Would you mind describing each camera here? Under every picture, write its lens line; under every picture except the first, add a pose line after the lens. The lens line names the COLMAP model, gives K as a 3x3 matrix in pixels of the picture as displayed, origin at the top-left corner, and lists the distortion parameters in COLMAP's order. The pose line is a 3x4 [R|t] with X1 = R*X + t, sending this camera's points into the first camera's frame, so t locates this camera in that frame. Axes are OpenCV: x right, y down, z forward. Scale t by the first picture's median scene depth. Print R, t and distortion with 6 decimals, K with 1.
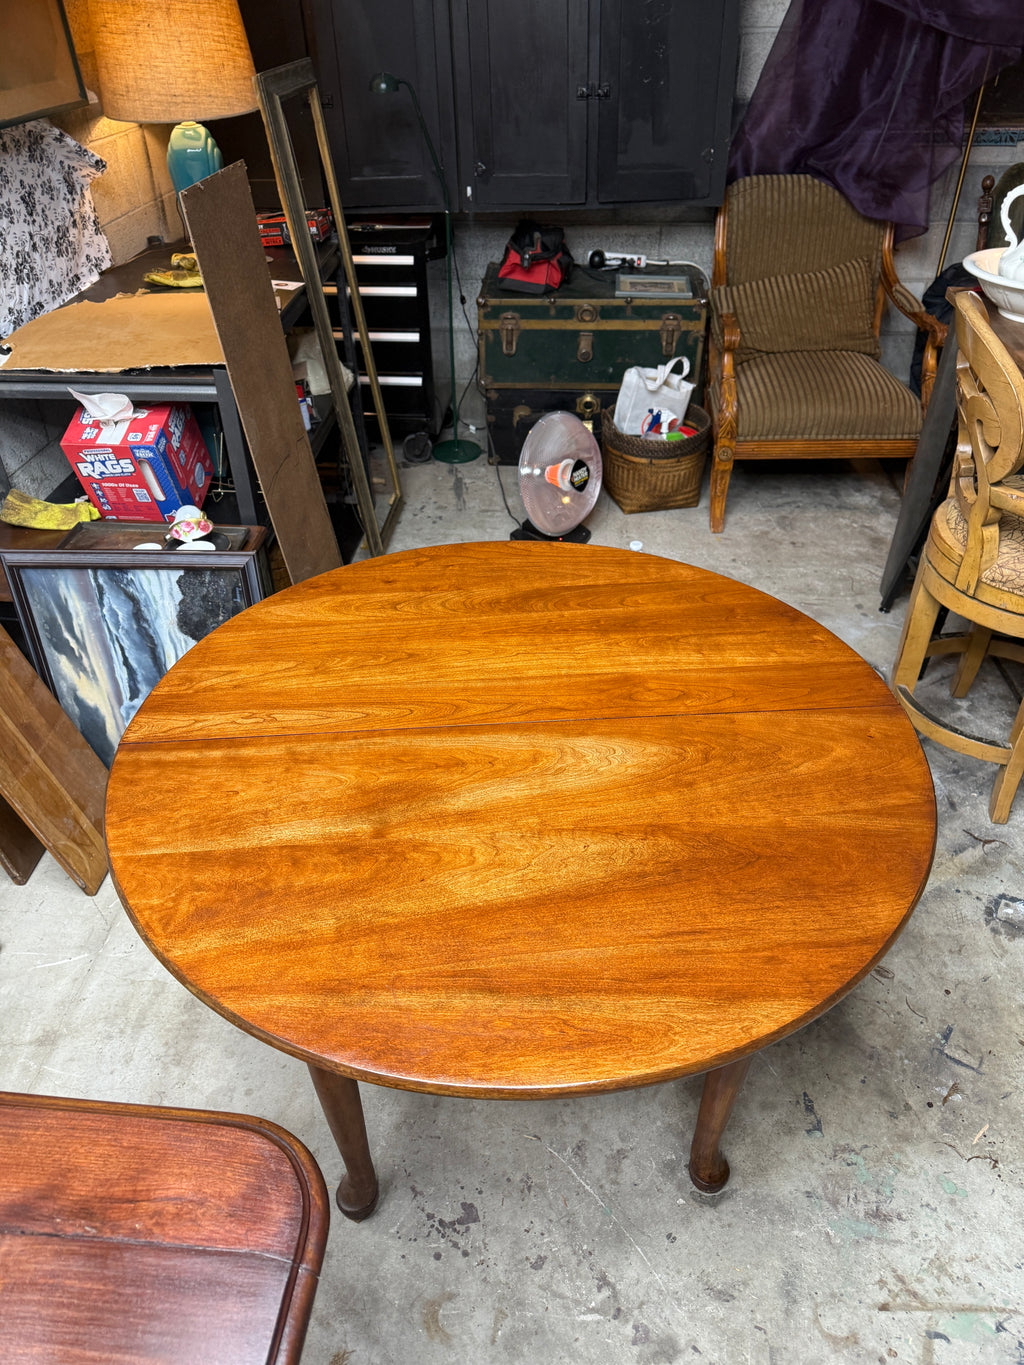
lens RADIAL K [[981.3, 0, 523.1], [0, 981.3, 661.3], [0, 0, 1]] dist [0.030528, -0.026085]
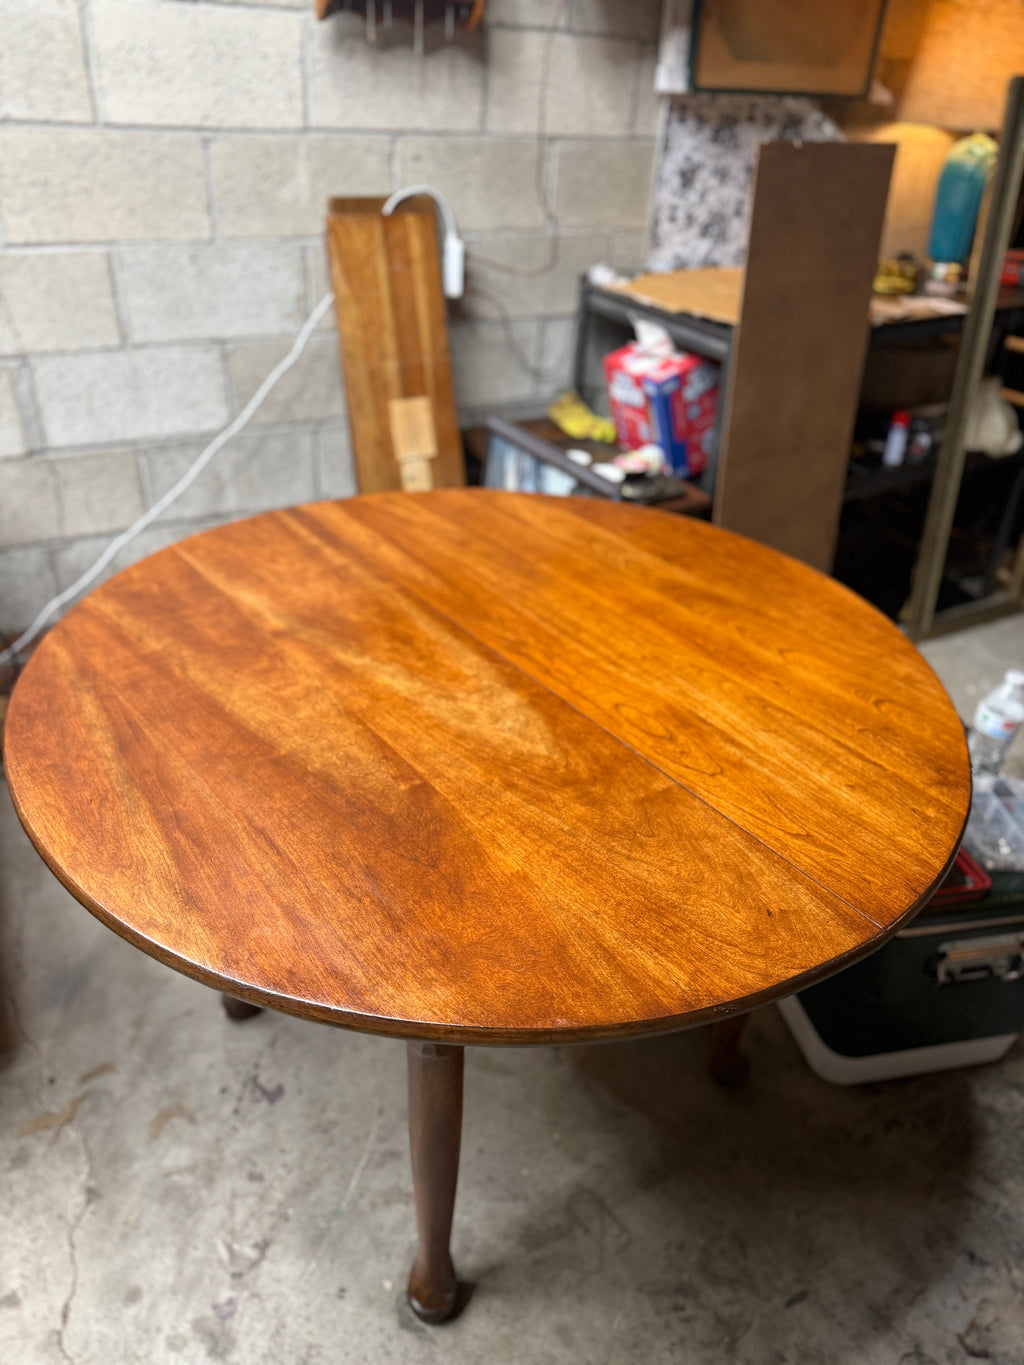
lens RADIAL K [[981.3, 0, 508.2], [0, 981.3, 681.5], [0, 0, 1]] dist [0.030528, -0.026085]
pose [[0.551256, 0.474138, -0.686521, 0.716639], [-0.525235, 0.836536, 0.155996, -0.066802], [0.648263, 0.274591, 0.710179, 0.462436]]
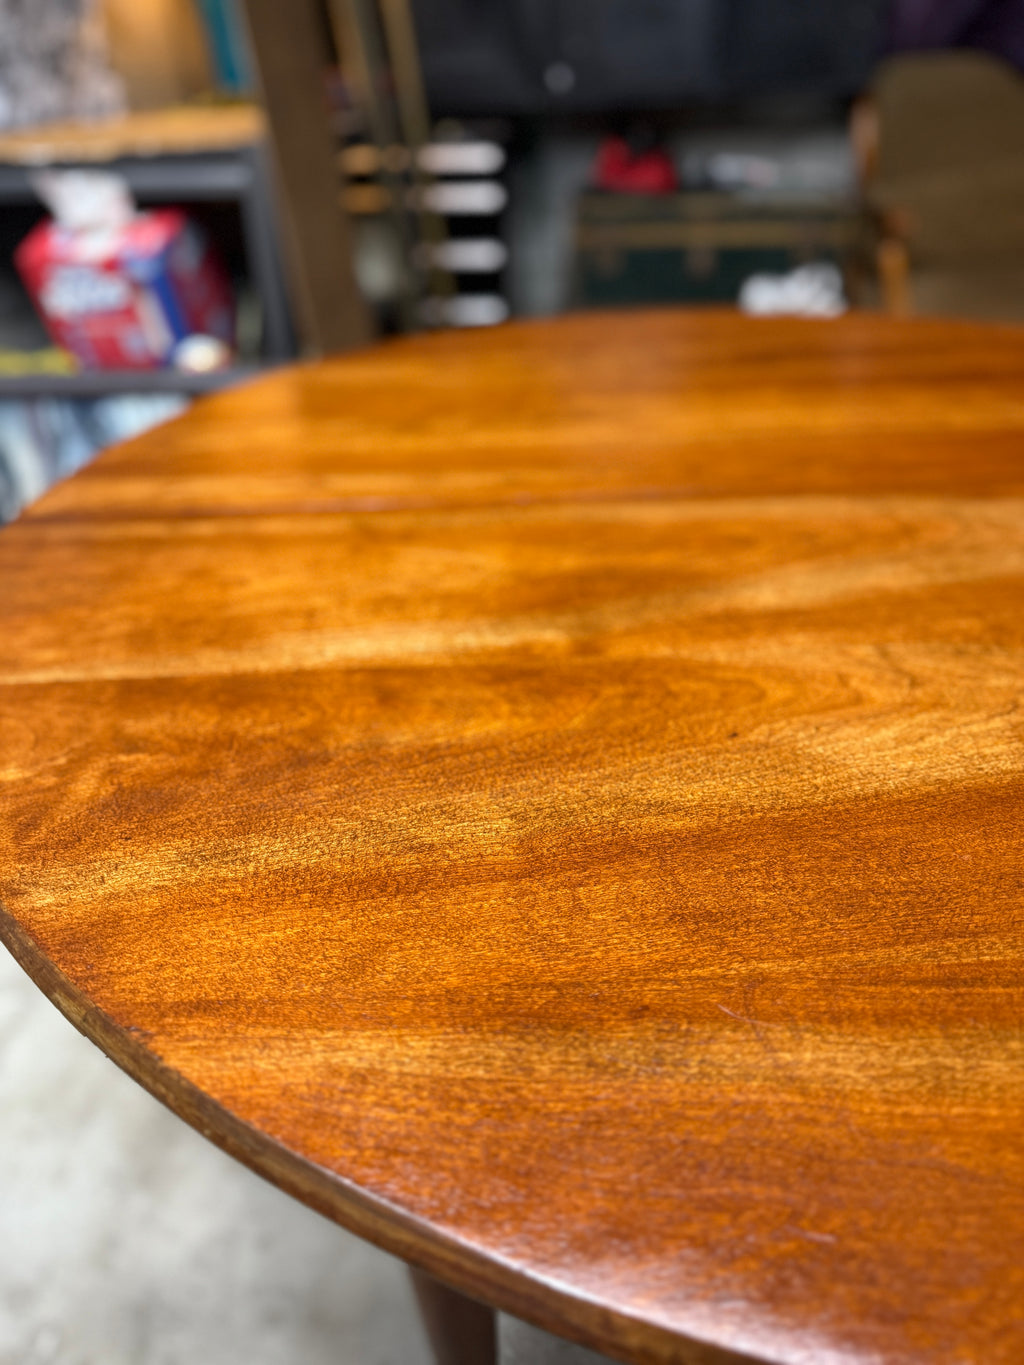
lens RADIAL K [[981.3, 0, 508.4], [0, 981.3, 677.2], [0, 0, 1]] dist [0.030528, -0.026085]
pose [[0.998996, 0.002801, -0.044708, -0.165516], [-0.005795, 0.997736, -0.066995, 0.220521], [0.044420, 0.067187, 0.996751, 0.613921]]
